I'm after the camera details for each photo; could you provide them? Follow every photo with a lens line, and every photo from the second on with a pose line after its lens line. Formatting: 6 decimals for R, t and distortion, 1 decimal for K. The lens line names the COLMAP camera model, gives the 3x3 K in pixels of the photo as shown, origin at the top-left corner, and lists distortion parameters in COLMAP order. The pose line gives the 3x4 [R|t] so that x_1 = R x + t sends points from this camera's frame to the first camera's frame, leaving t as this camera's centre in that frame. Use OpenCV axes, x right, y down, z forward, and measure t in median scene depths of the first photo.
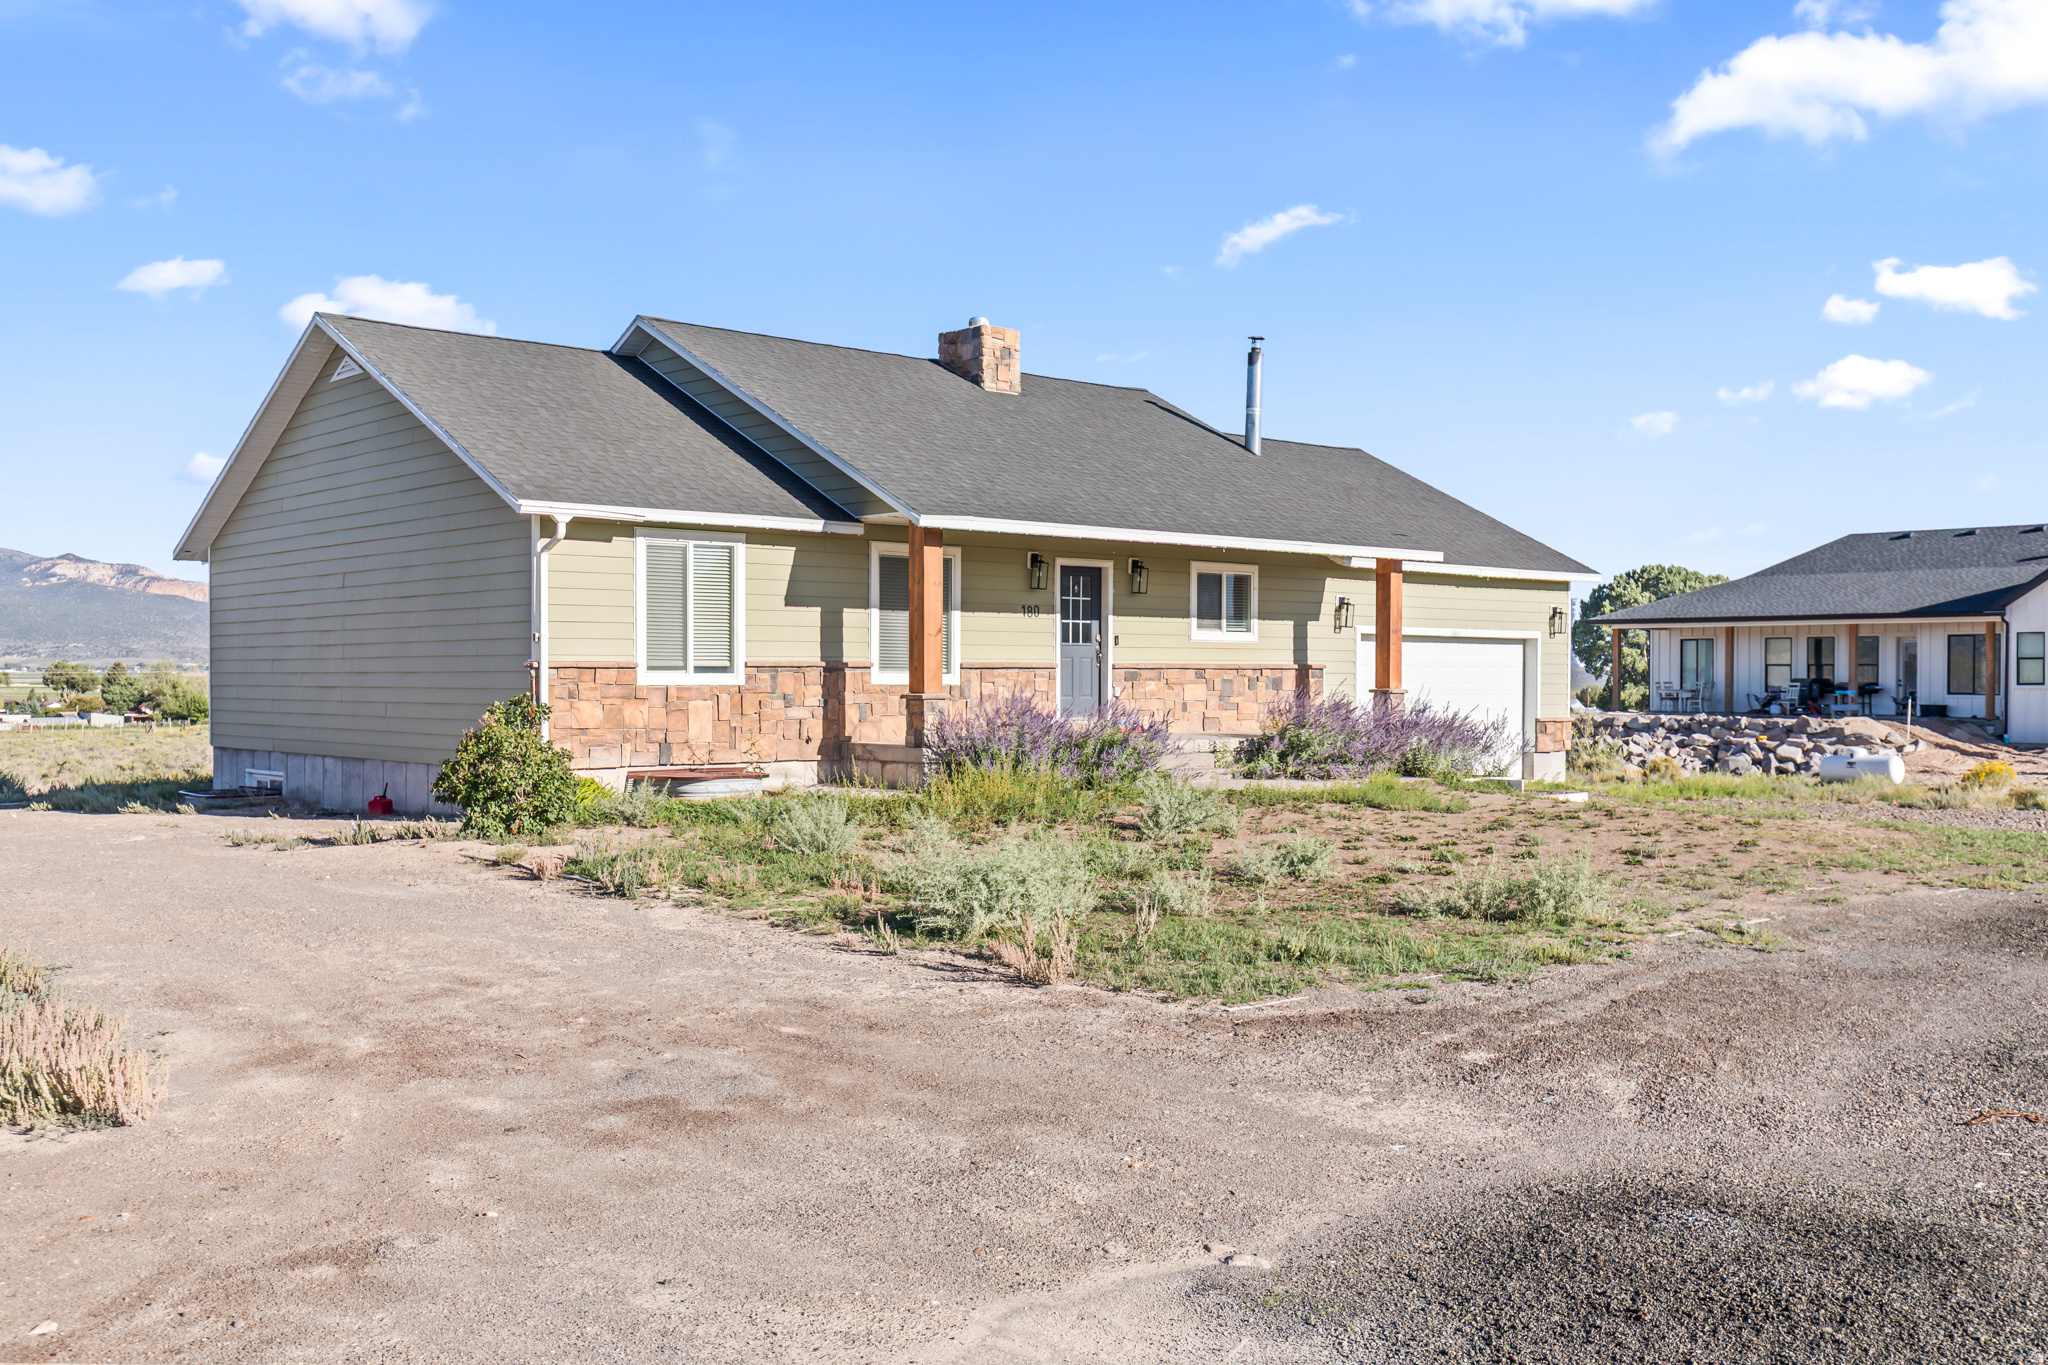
lens RADIAL K [[1872.8, 0, 1024.0], [0, 1872.8, 682.5], [0, 0, 1]] dist [0.002472, 0.002180]
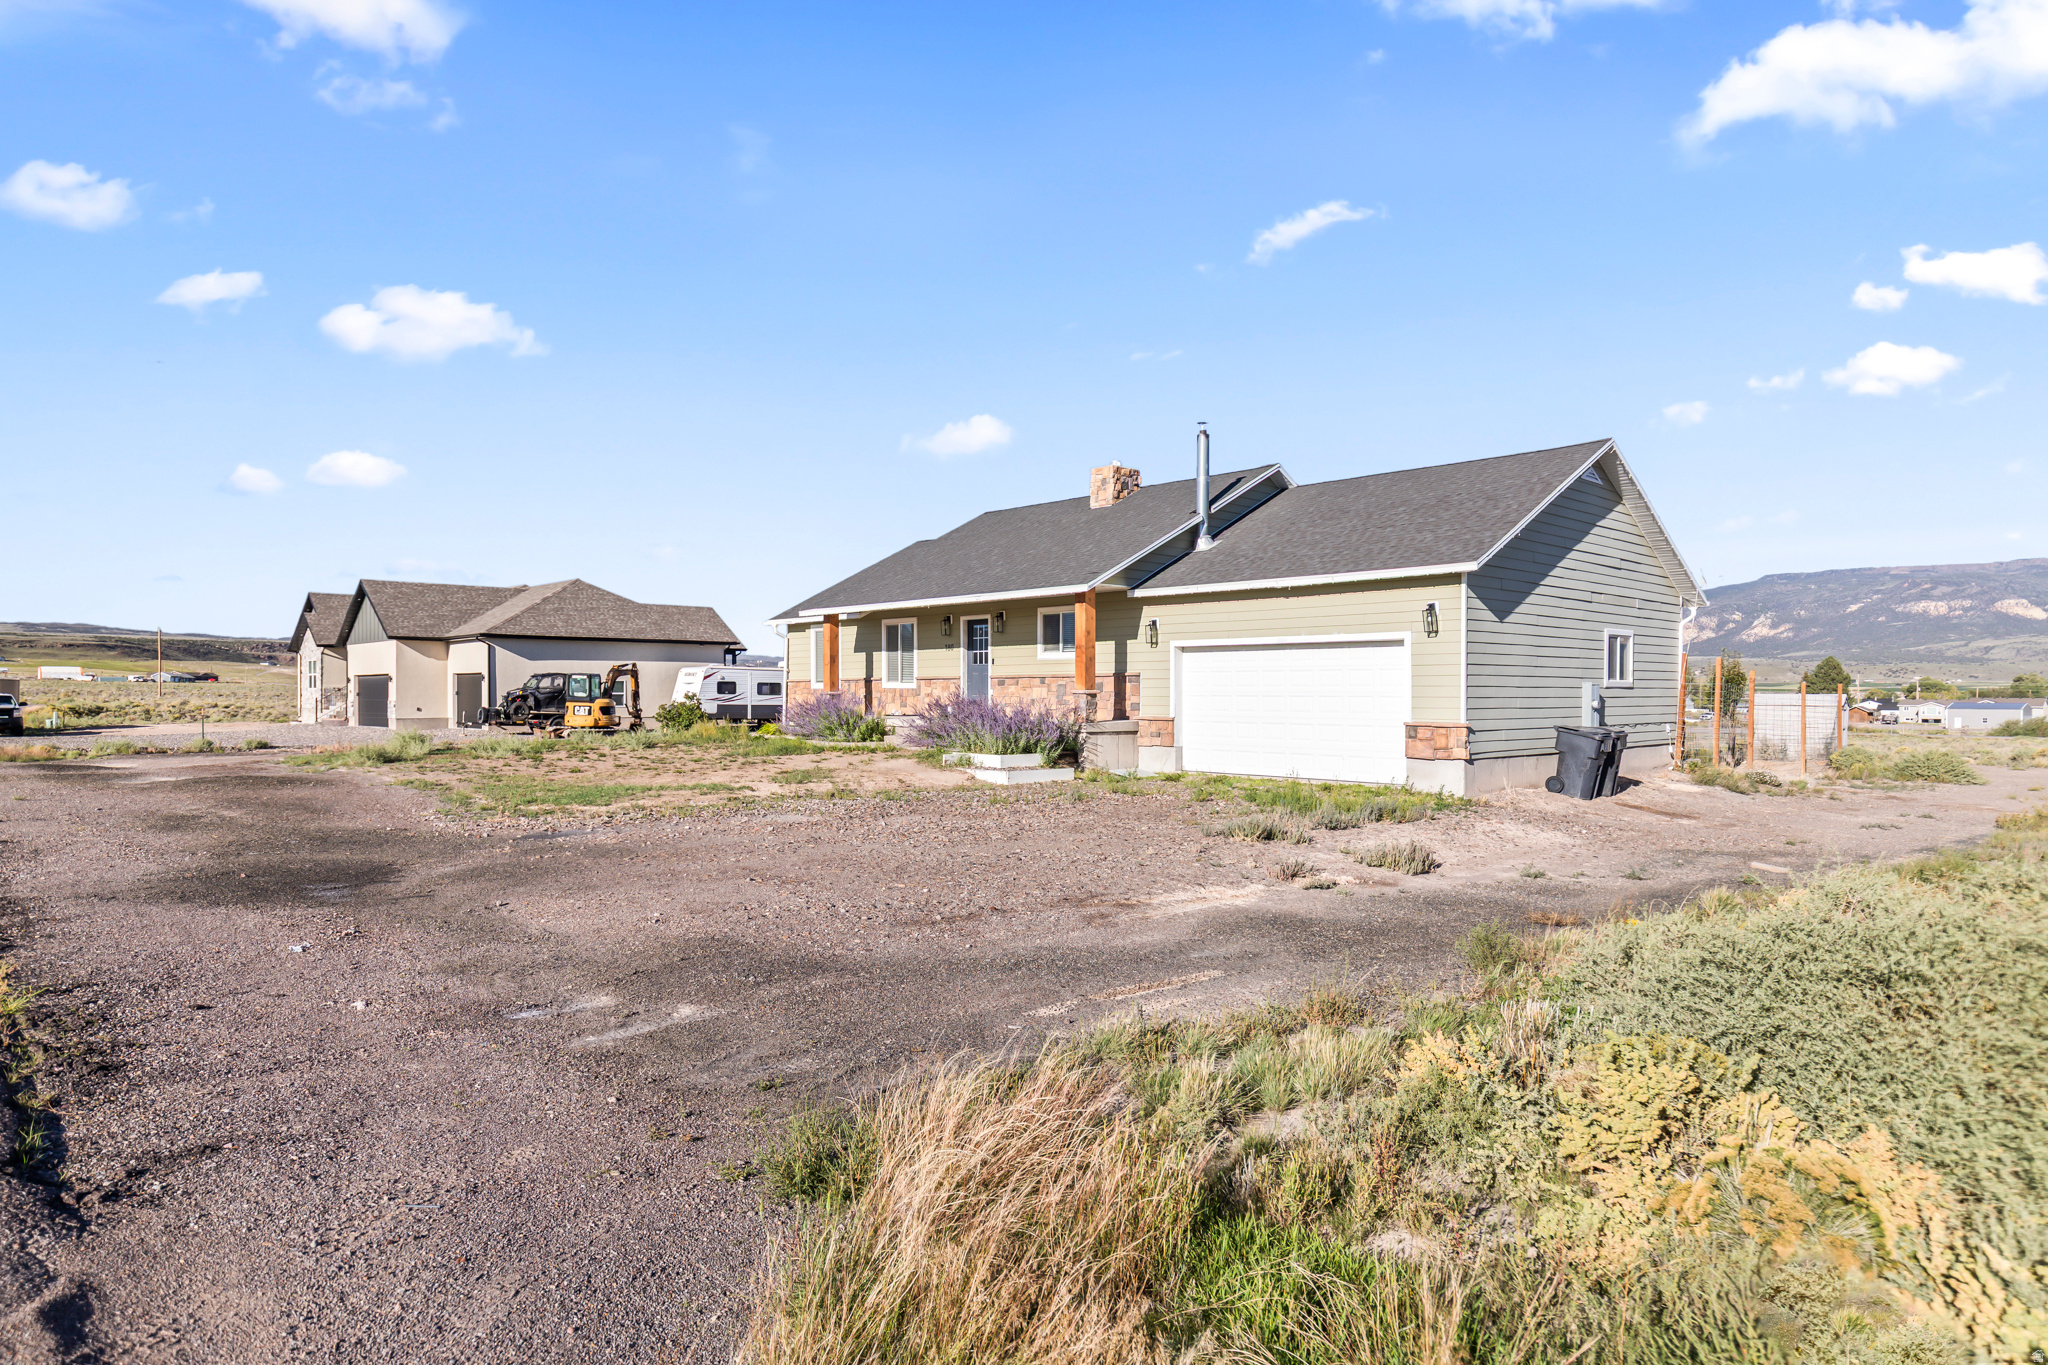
lens RADIAL K [[1201.2, 0, 1027.0], [0, 1201.2, 690.4], [0, 0, 1]] dist [0.004172, -0.001509]
pose [[0.033288, 0.001808, -0.999444, 1.113563], [0.002685, 0.999995, 0.001899, 0.001491], [0.999442, -0.002747, 0.033283, 0.987941]]
